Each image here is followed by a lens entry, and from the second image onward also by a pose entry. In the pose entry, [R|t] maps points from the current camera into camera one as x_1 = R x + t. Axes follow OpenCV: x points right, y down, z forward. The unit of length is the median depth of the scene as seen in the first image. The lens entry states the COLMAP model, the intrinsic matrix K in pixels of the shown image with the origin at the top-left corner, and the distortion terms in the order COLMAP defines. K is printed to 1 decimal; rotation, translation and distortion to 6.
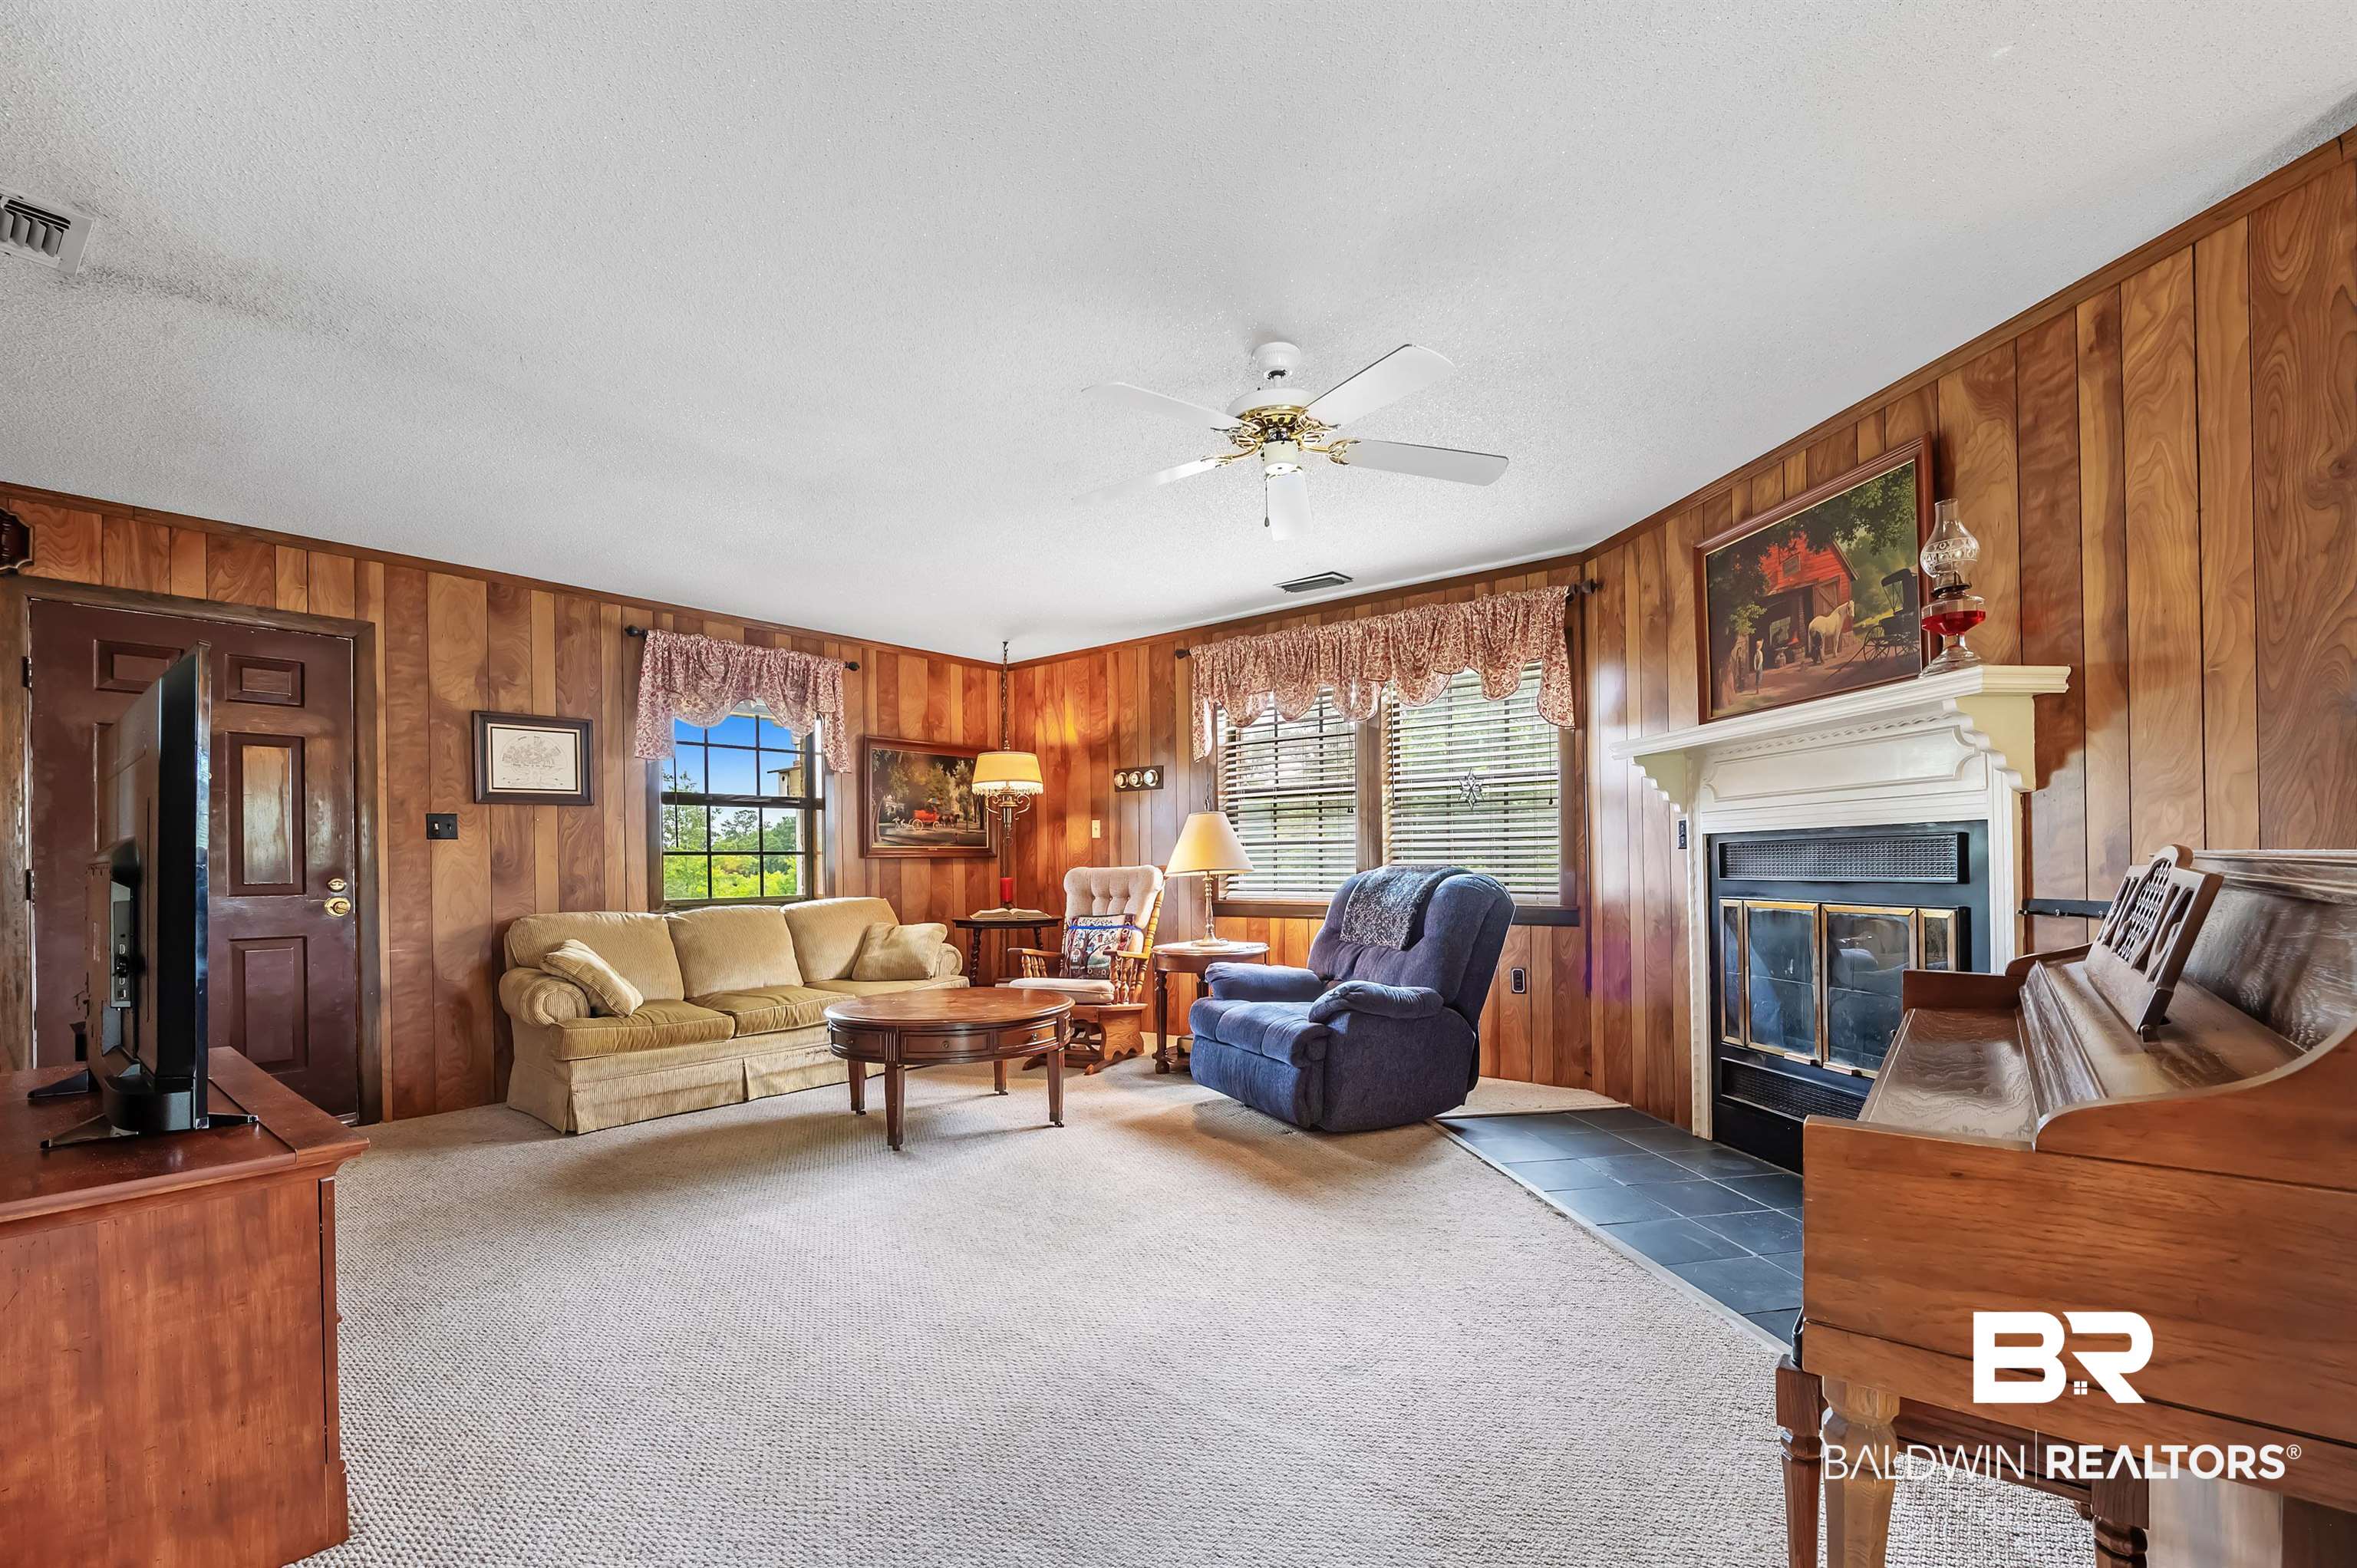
lens RADIAL K [[1025.0, 0, 1186.0], [0, 1025.0, 862.7], [0, 0, 1]] dist [-0.003441, -0.000646]
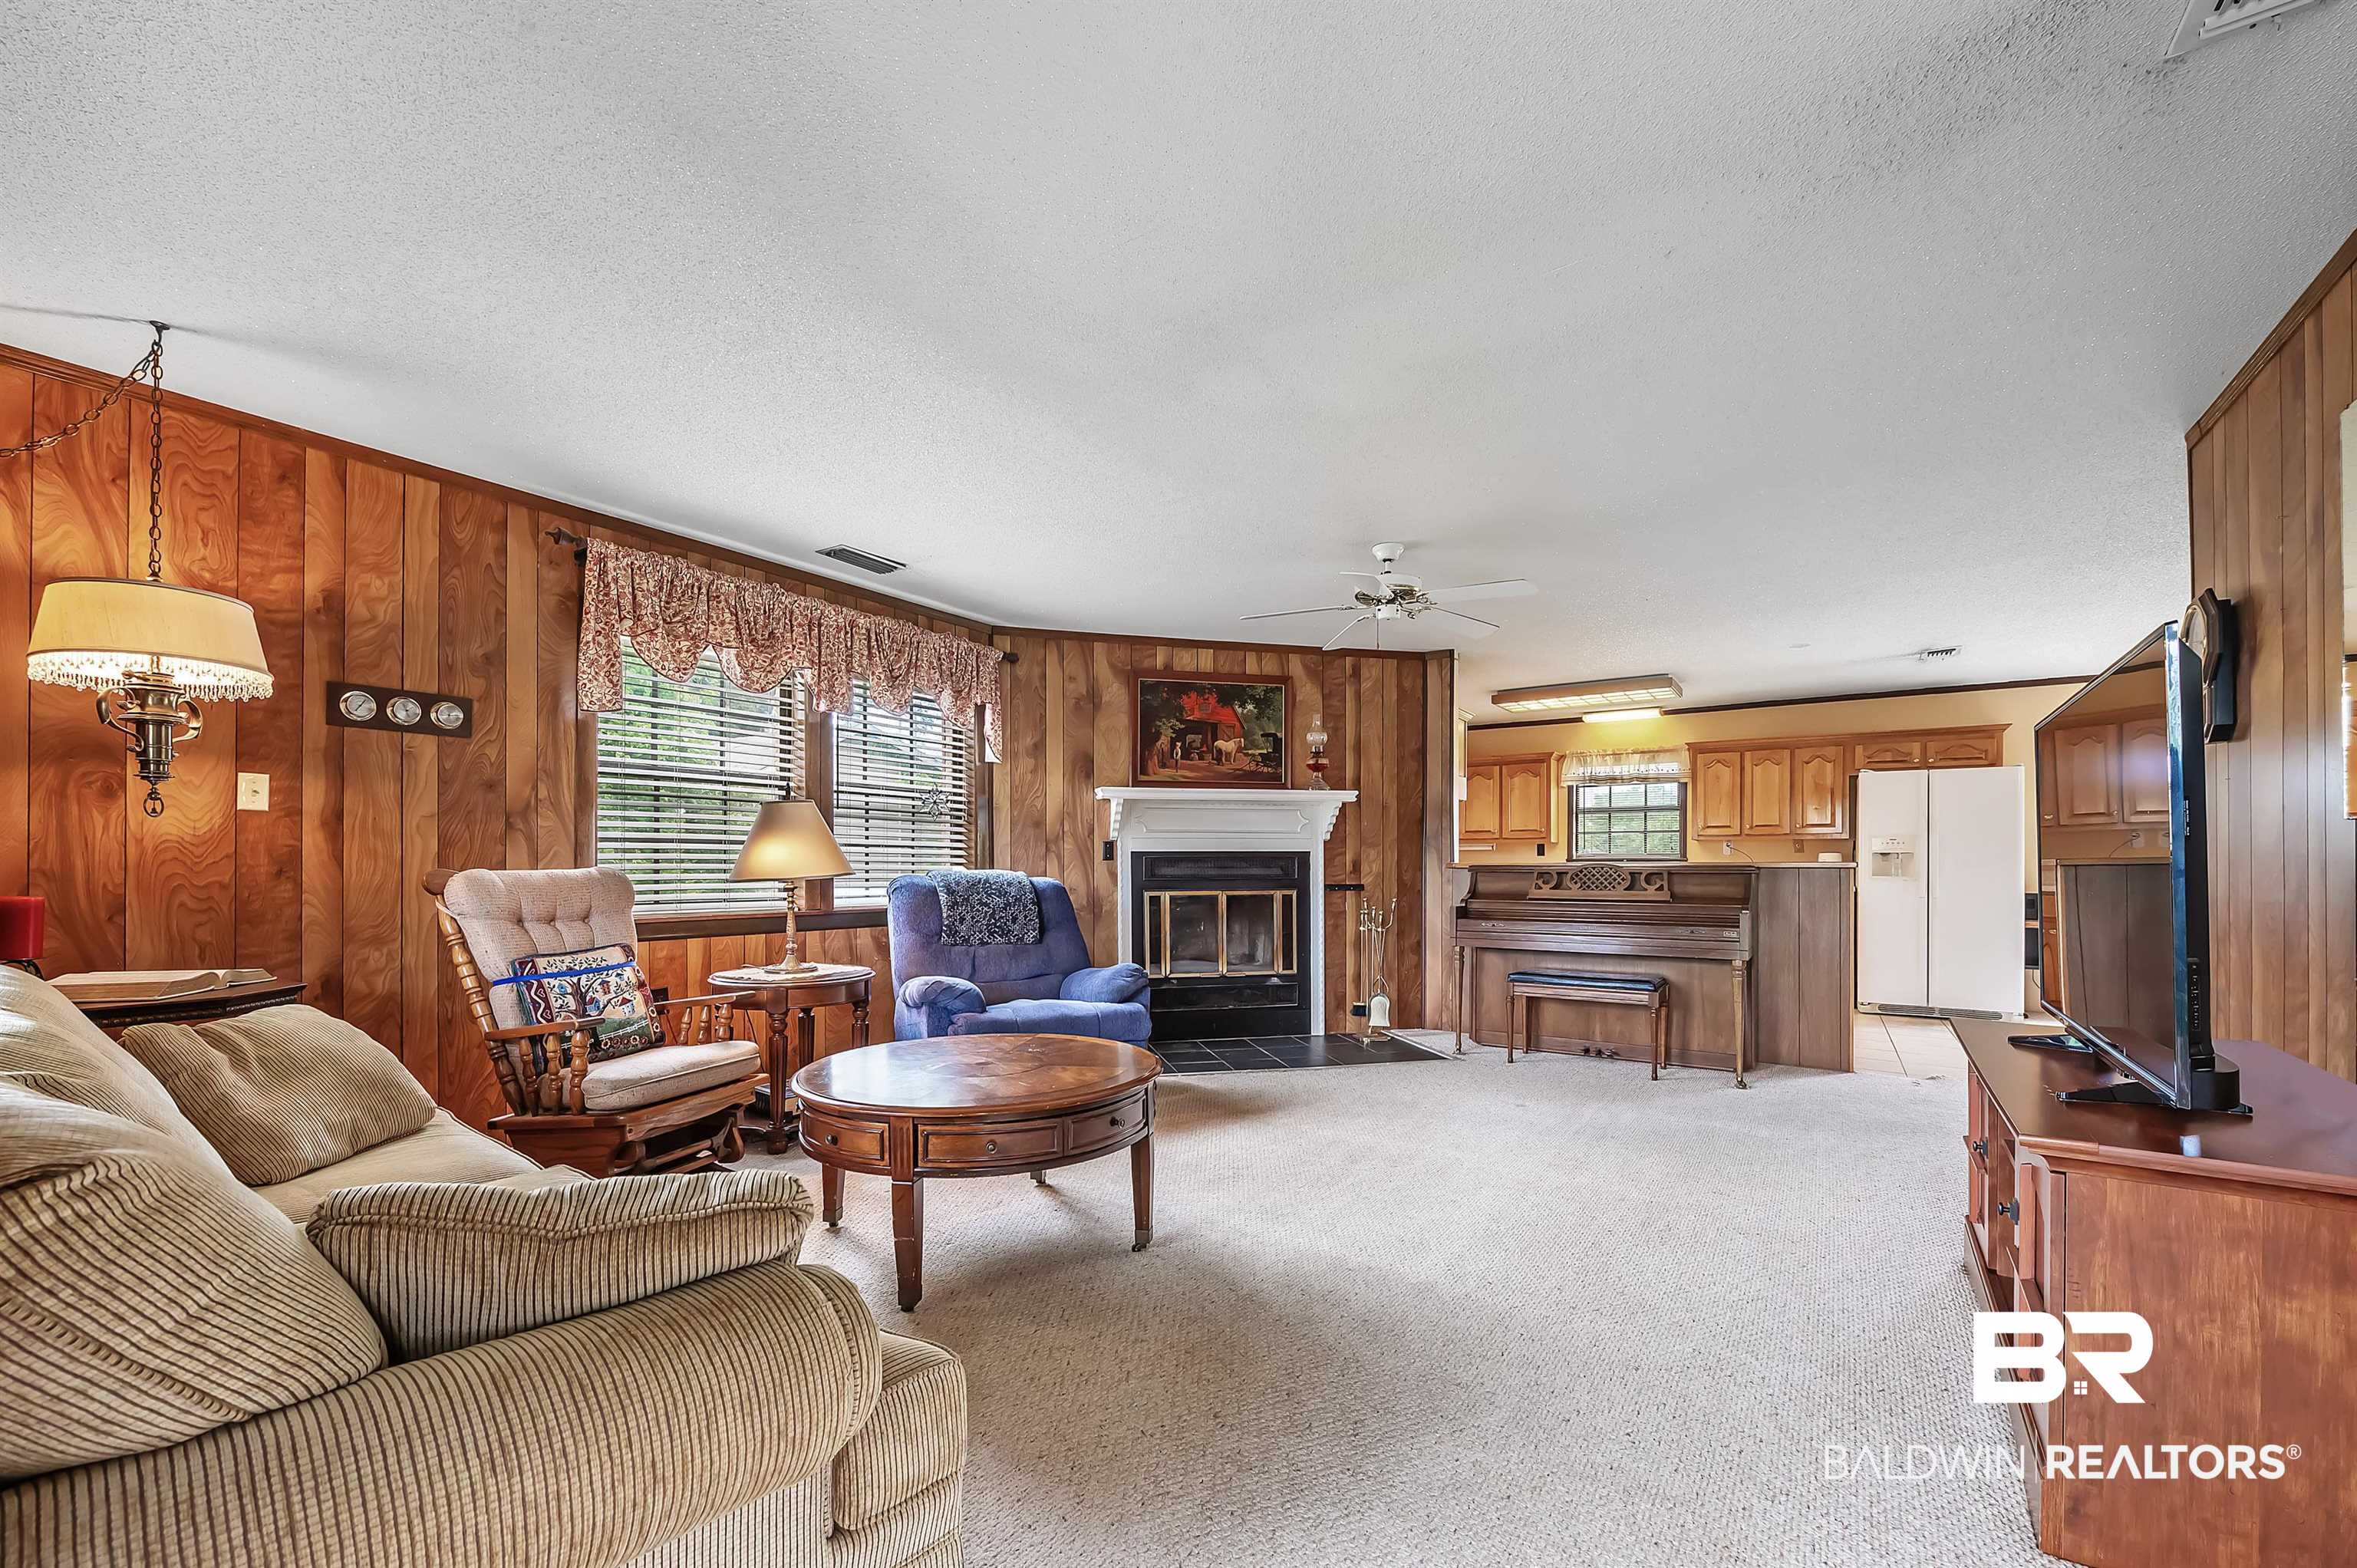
lens RADIAL K [[936.1, 0, 1191.9], [0, 936.1, 863.9], [0, 0, 1]] dist [-0.007864, -0.000695]
pose [[-0.078140, 0.015922, 0.996815, -0.732943], [0.001589, 0.999873, -0.015846, 0.011235], [-0.996941, 0.000345, -0.078155, 0.783685]]
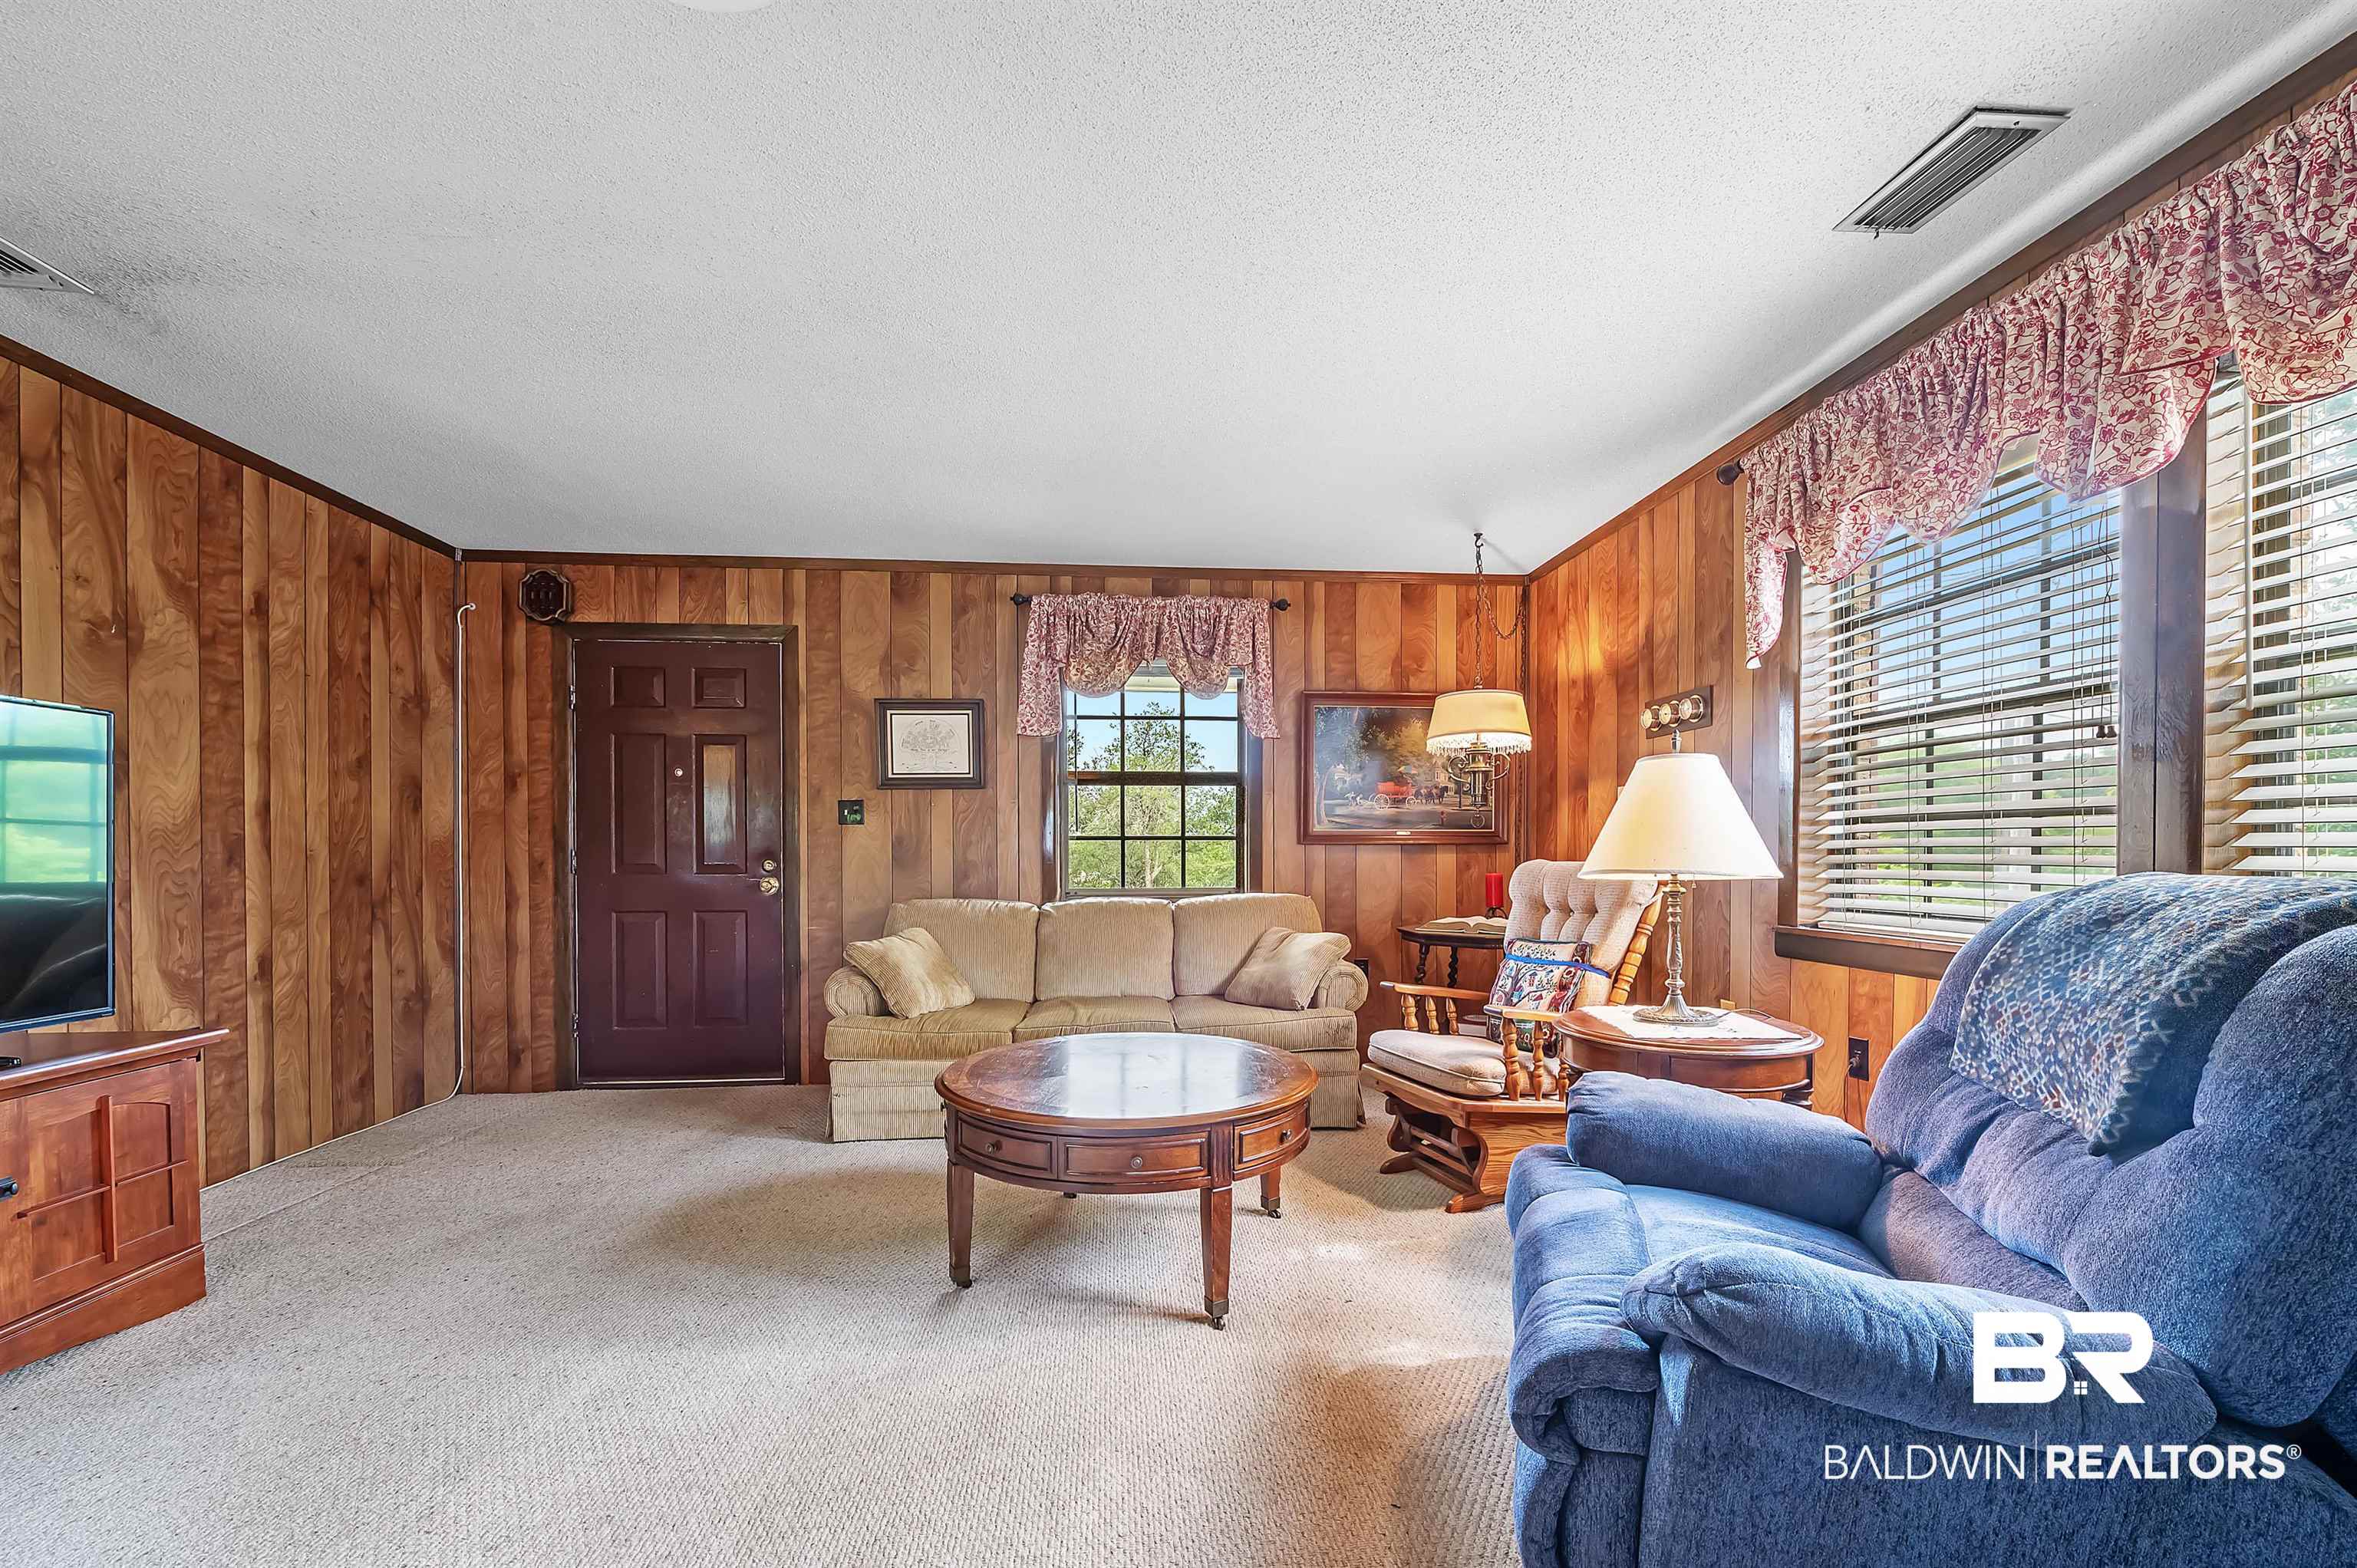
lens RADIAL K [[936.1, 0, 1191.9], [0, 936.1, 863.9], [0, 0, 1]] dist [-0.007864, -0.000695]
pose [[0.694373, 0.019778, -0.719343, 0.190903], [-0.007535, 0.999767, 0.020215, -0.003929], [0.719575, -0.008617, 0.694361, 0.532378]]
